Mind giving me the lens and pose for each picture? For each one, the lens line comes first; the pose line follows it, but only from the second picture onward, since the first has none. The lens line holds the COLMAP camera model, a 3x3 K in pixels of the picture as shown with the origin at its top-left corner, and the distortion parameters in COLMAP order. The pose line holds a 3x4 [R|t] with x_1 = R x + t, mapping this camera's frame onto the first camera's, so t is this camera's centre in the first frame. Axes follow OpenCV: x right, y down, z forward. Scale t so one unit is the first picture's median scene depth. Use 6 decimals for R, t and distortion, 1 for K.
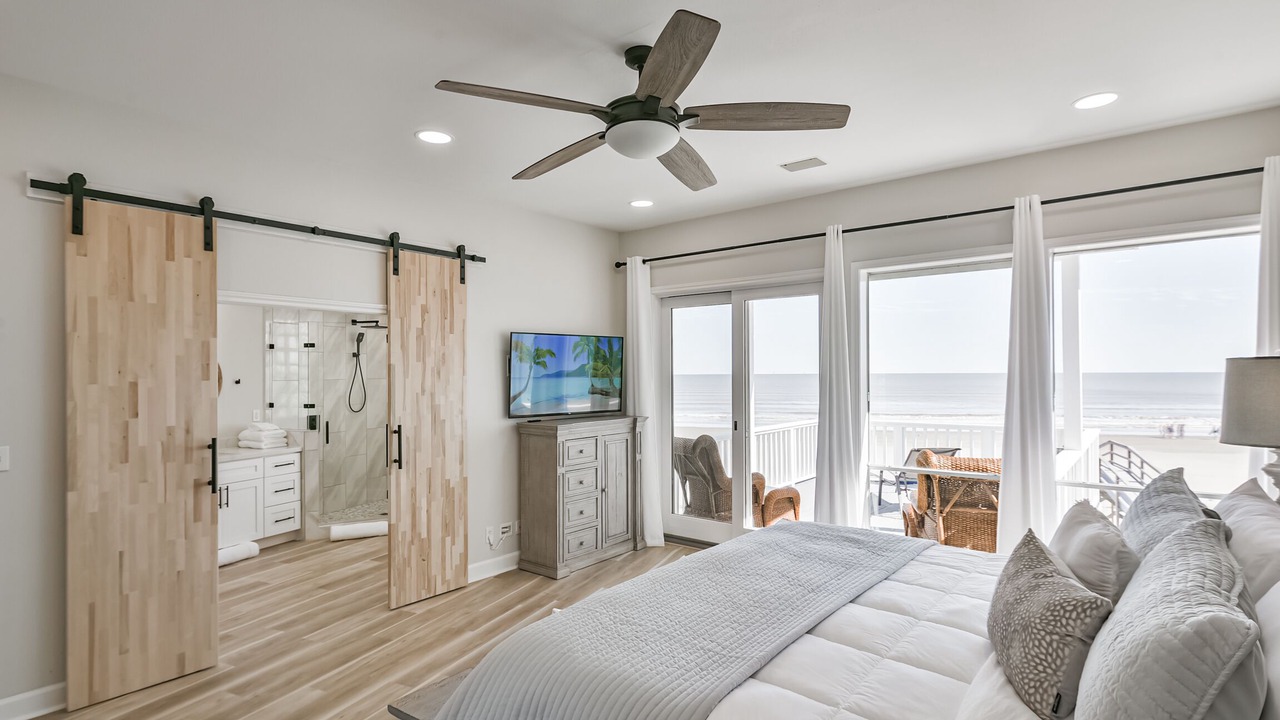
lens RADIAL K [[653.3, 0, 648.0], [0, 653.3, 368.7], [0, 0, 1]] dist [0.004823, 0.000100]
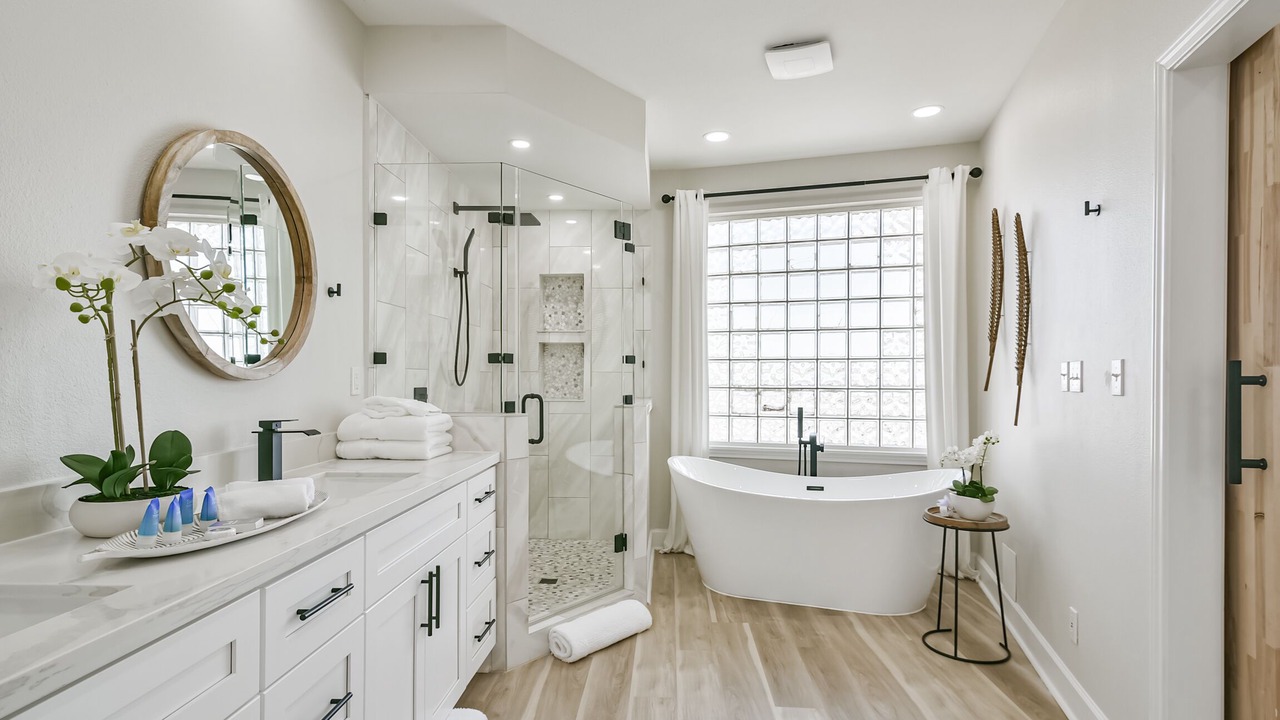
lens RADIAL K [[653.3, 0, 616.8], [0, 653.3, 379.1], [0, 0, 1]] dist [0.004823, 0.000100]
pose [[0.931421, 0.007074, 0.363874, -0.588748], [-0.008994, 0.999953, 0.003583, 0.066491], [-0.363832, -0.006610, 0.931441, 0.550626]]
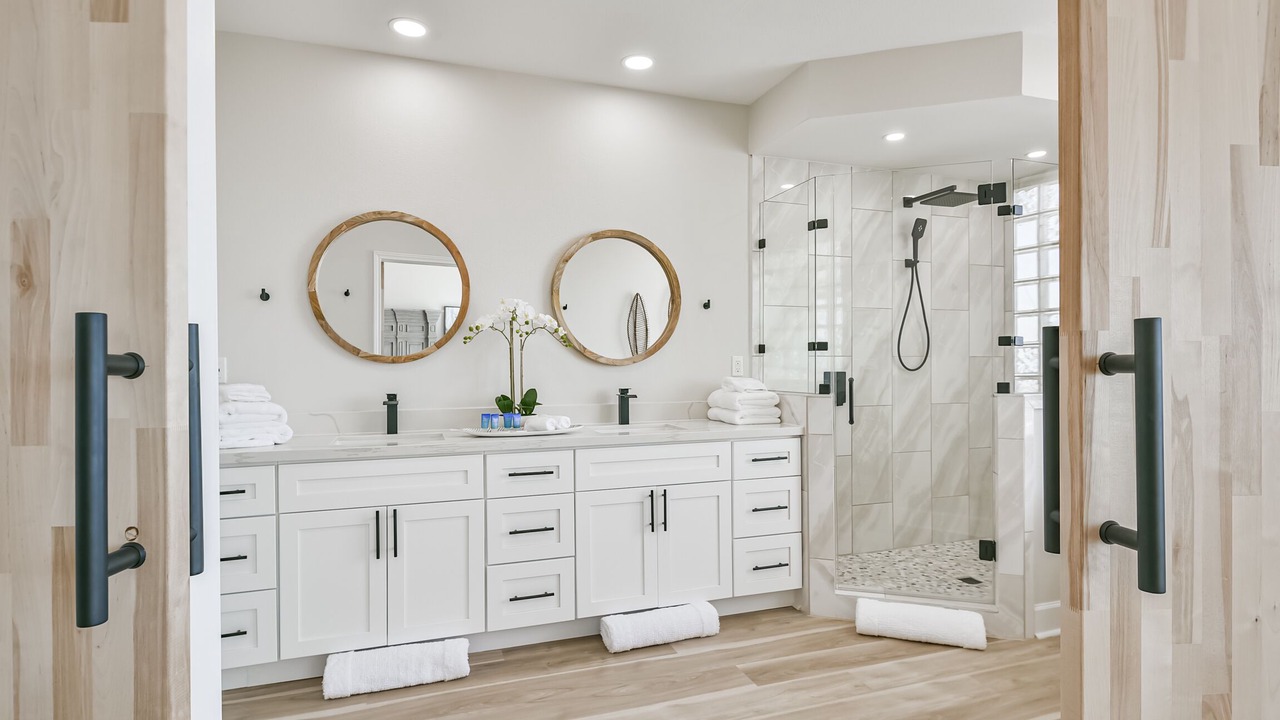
lens RADIAL K [[653.3, 0, 638.1], [0, 653.3, 360.8], [0, 0, 1]] dist [0.004823, 0.000100]
pose [[0.679702, -0.000095, -0.733489, -0.236770], [0.001946, 0.999997, 0.001674, 0.065156], [0.733486, -0.002566, 0.679699, 0.542834]]
